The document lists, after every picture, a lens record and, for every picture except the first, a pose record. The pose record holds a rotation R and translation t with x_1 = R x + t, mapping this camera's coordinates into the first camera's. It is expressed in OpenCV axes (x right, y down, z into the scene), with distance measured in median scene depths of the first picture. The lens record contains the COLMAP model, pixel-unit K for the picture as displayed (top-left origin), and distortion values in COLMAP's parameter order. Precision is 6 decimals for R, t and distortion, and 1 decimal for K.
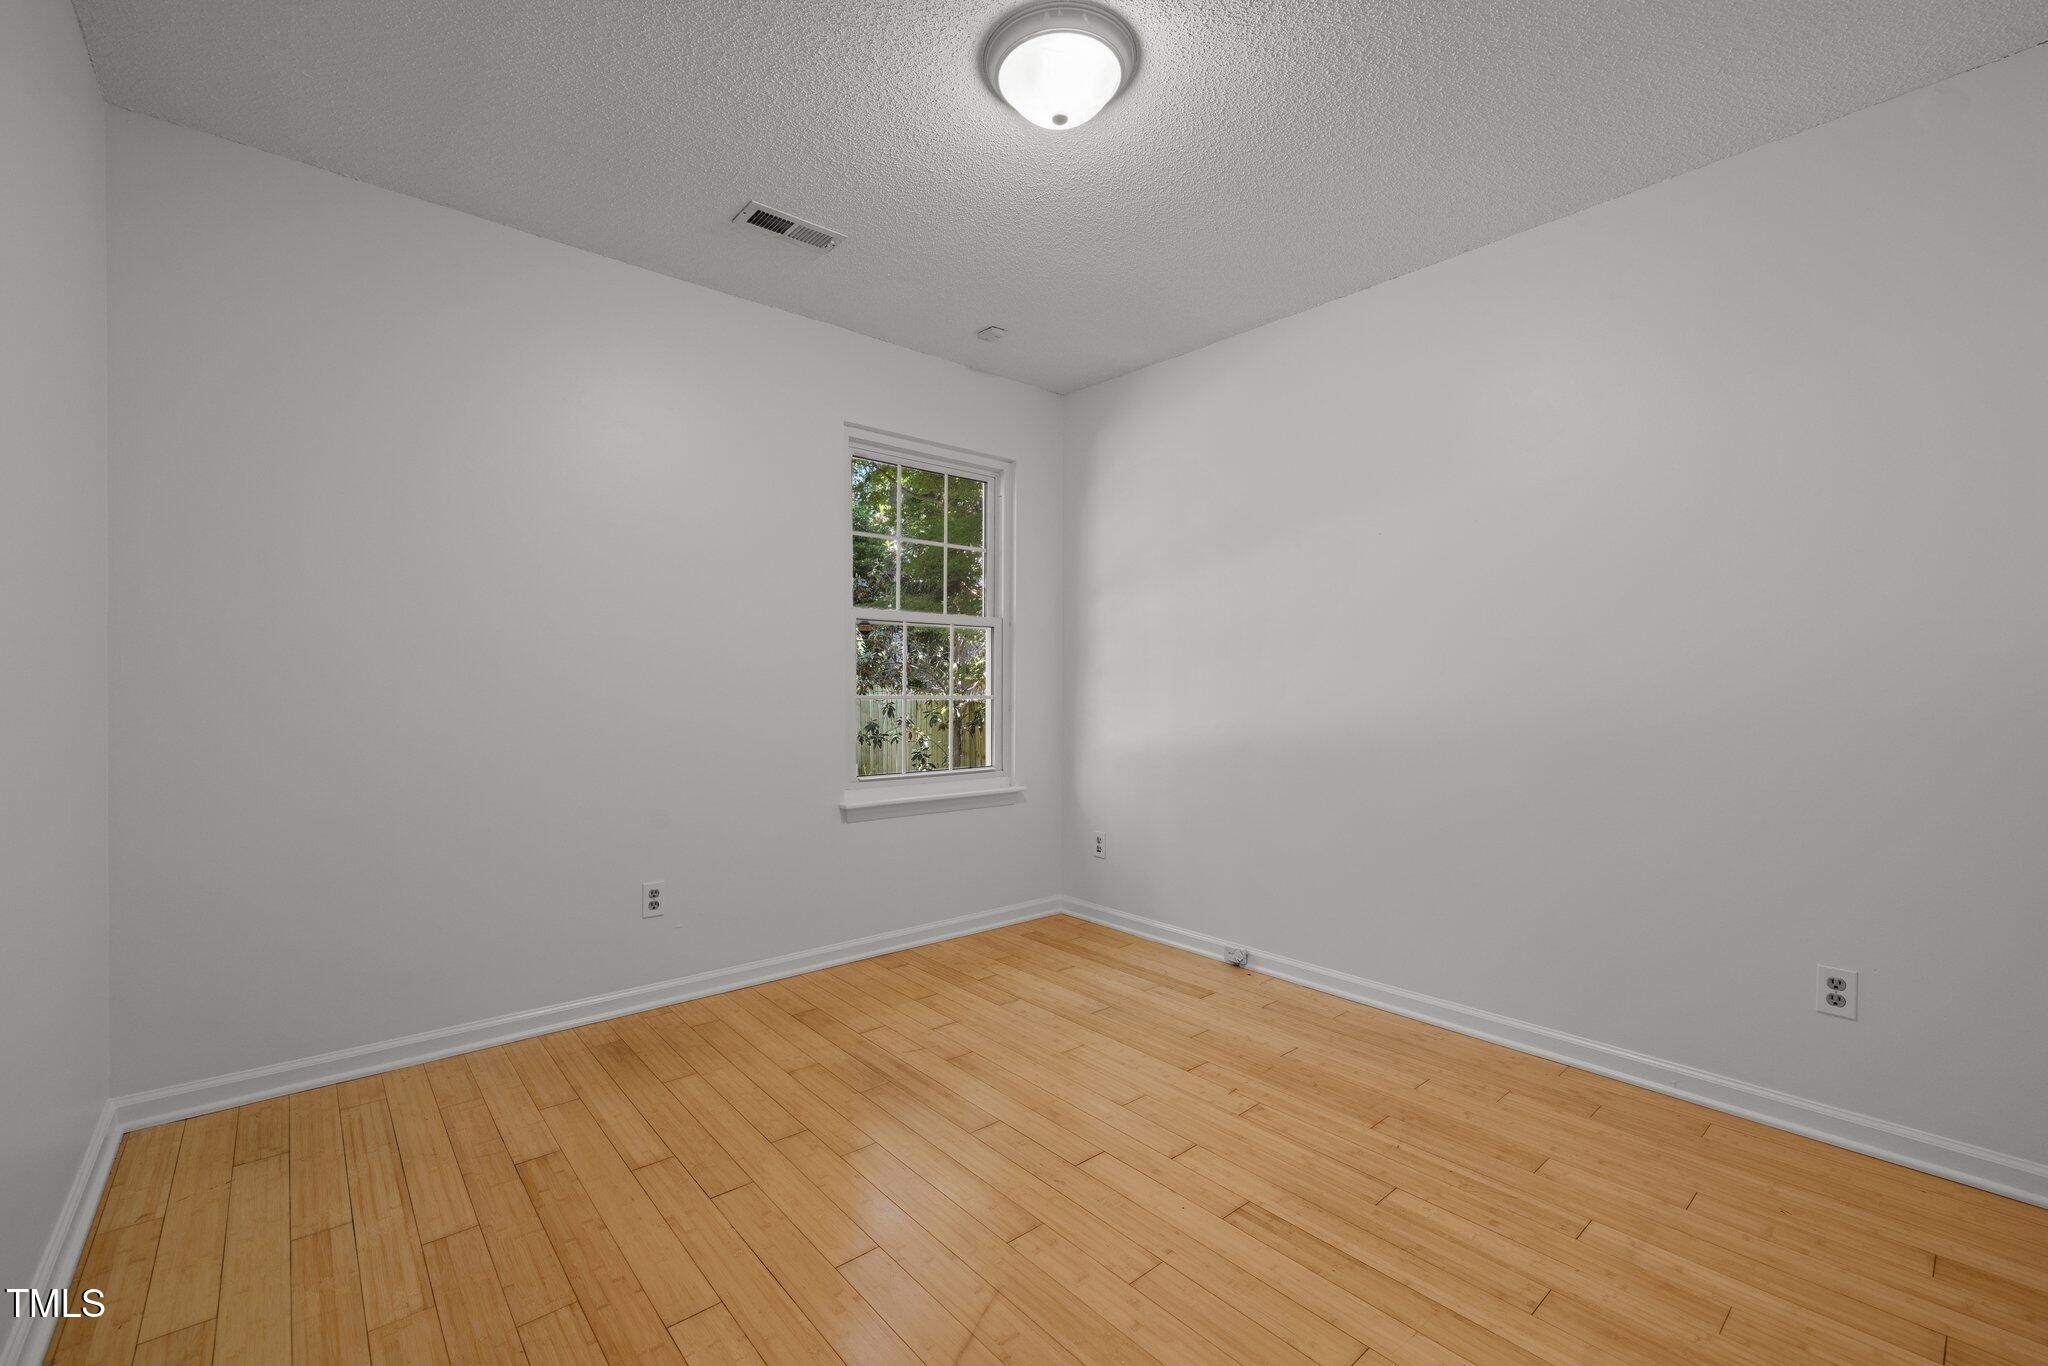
lens RADIAL K [[872.9, 0, 1019.6], [0, 872.9, 692.5], [0, 0, 1]] dist [0.000558, 0.000770]
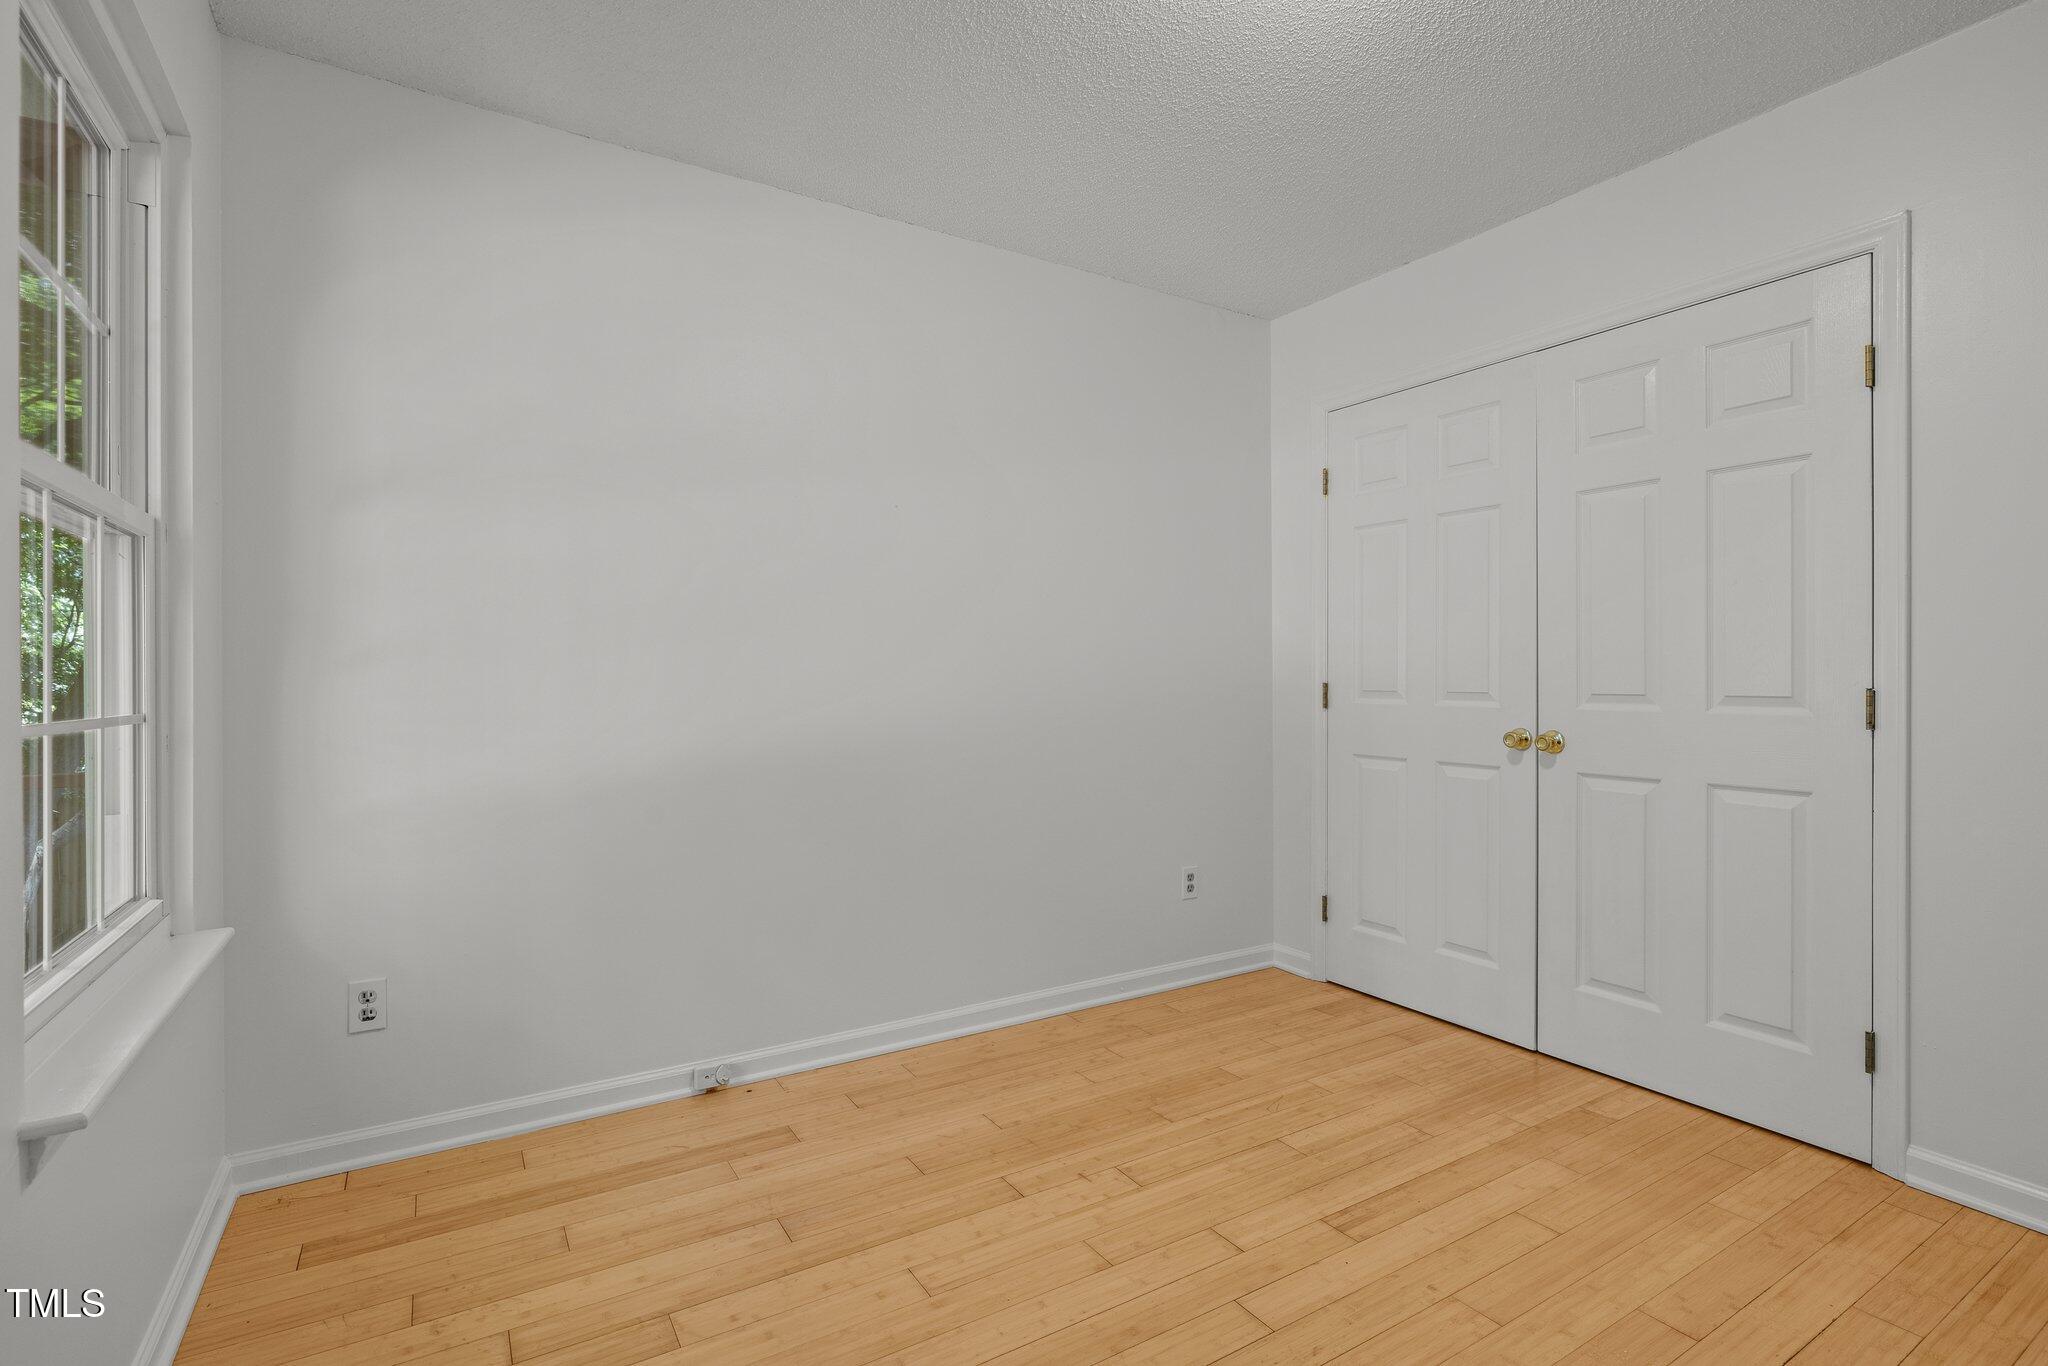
lens RADIAL K [[946.9, 0, 1014.8], [0, 946.9, 676.0], [0, 0, 1]] dist [-0.006931, 0.001248]
pose [[0.158465, 0.018595, 0.987189, -0.545708], [0.025250, 0.999419, -0.022879, 0.017486], [-0.987042, 0.028552, 0.157904, 0.800679]]
